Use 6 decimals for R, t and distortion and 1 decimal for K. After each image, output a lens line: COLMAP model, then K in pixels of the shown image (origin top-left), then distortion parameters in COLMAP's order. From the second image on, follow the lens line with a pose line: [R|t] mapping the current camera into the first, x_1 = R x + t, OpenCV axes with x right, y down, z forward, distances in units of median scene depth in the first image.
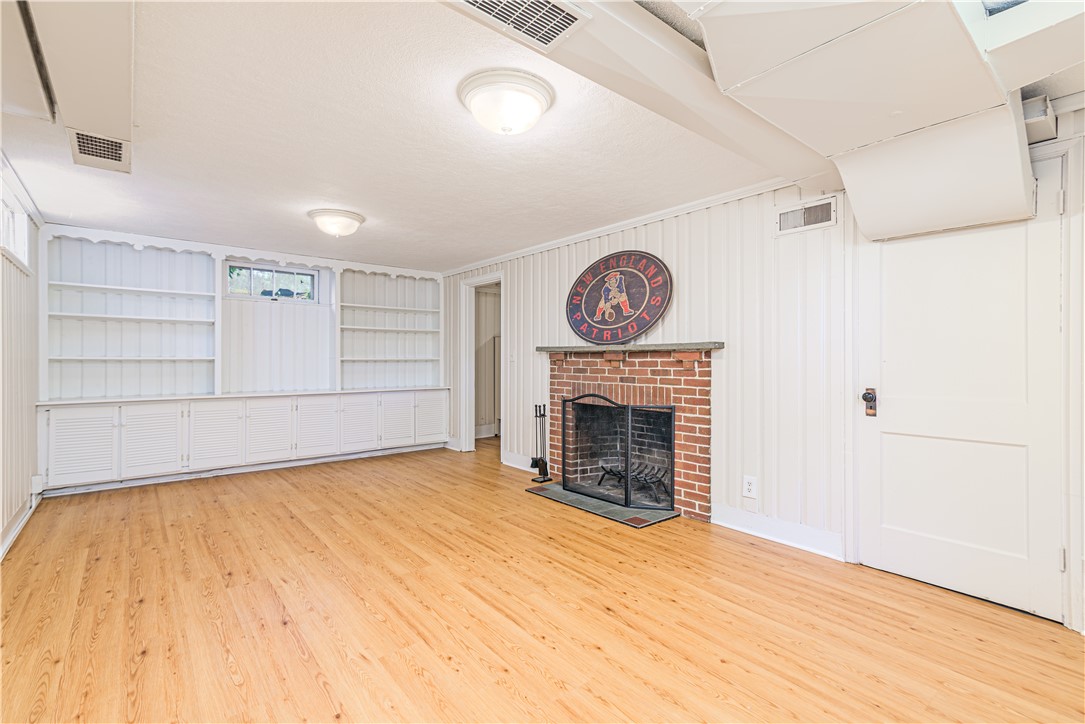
lens RADIAL K [[487.8, 0, 540.3], [0, 487.8, 358.2], [0, 0, 1]] dist [0.017151, -0.000144]
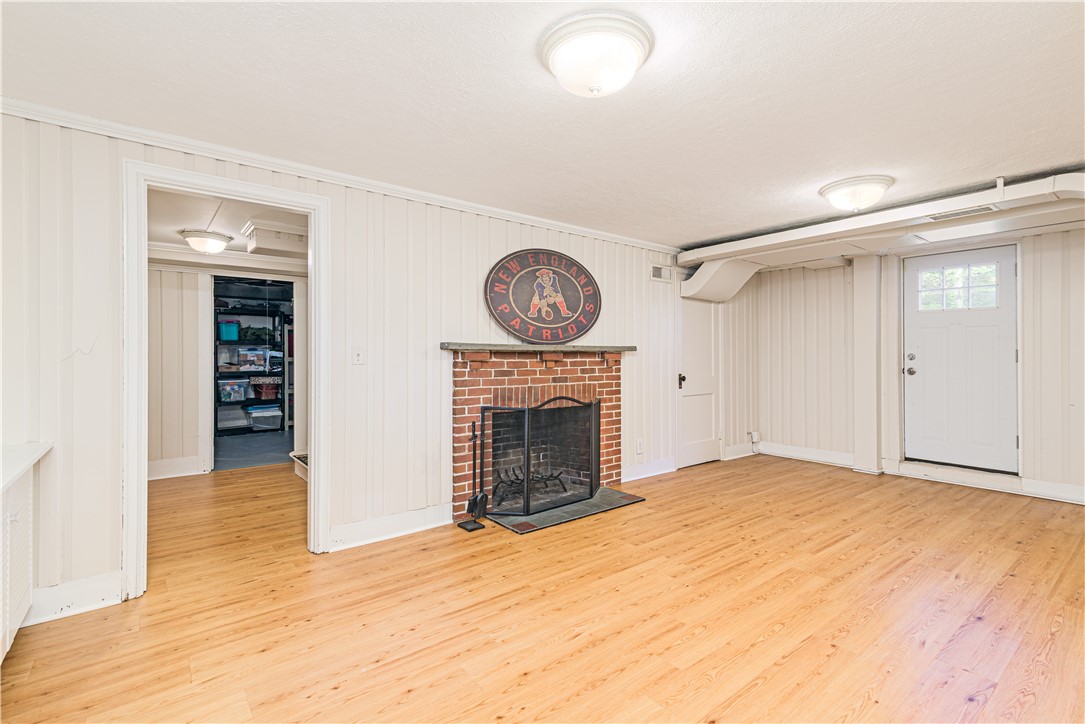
lens RADIAL K [[499.1, 0, 539.8], [0, 499.1, 352.5], [0, 0, 1]] dist [0.010921, -0.000568]
pose [[0.021718, 0.006518, 0.999743, -0.903338], [-0.000931, 0.999978, -0.006499, -0.005642], [-0.999764, -0.000789, 0.021723, 1.073147]]
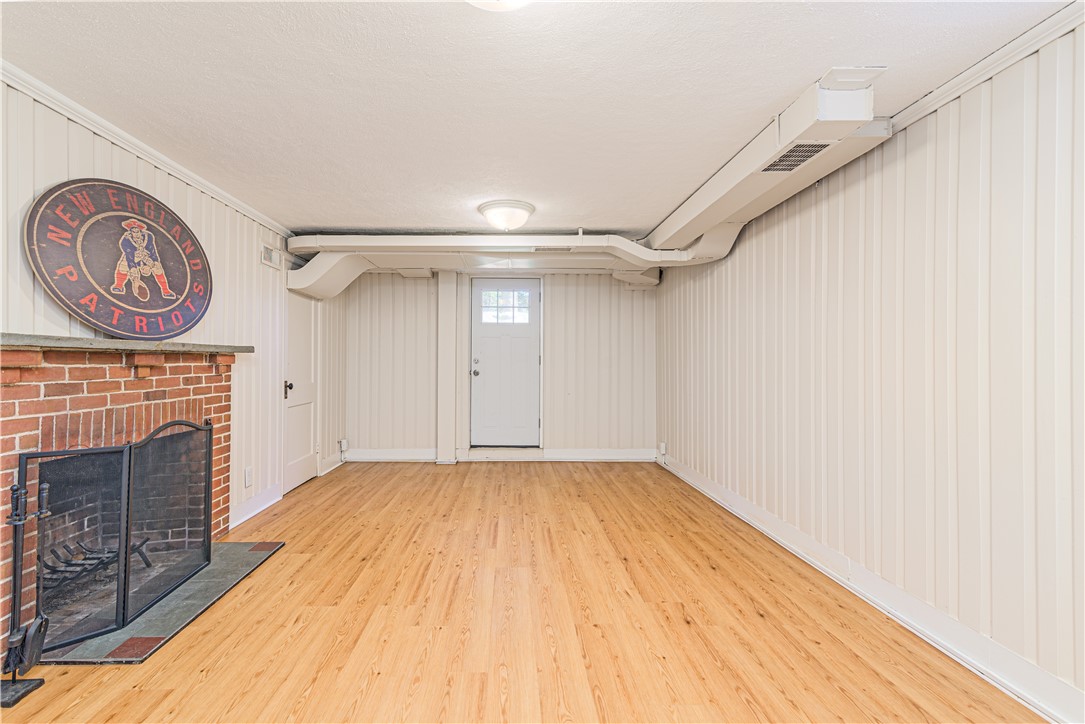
lens RADIAL K [[506.7, 0, 512.1], [0, 506.7, 353.9], [0, 0, 1]] dist [0.011496, -0.000741]
pose [[-0.776649, 0.006637, 0.629899, -0.656989], [-0.003045, 0.999893, -0.014291, -0.003202], [-0.629927, -0.013017, -0.776546, 1.295263]]
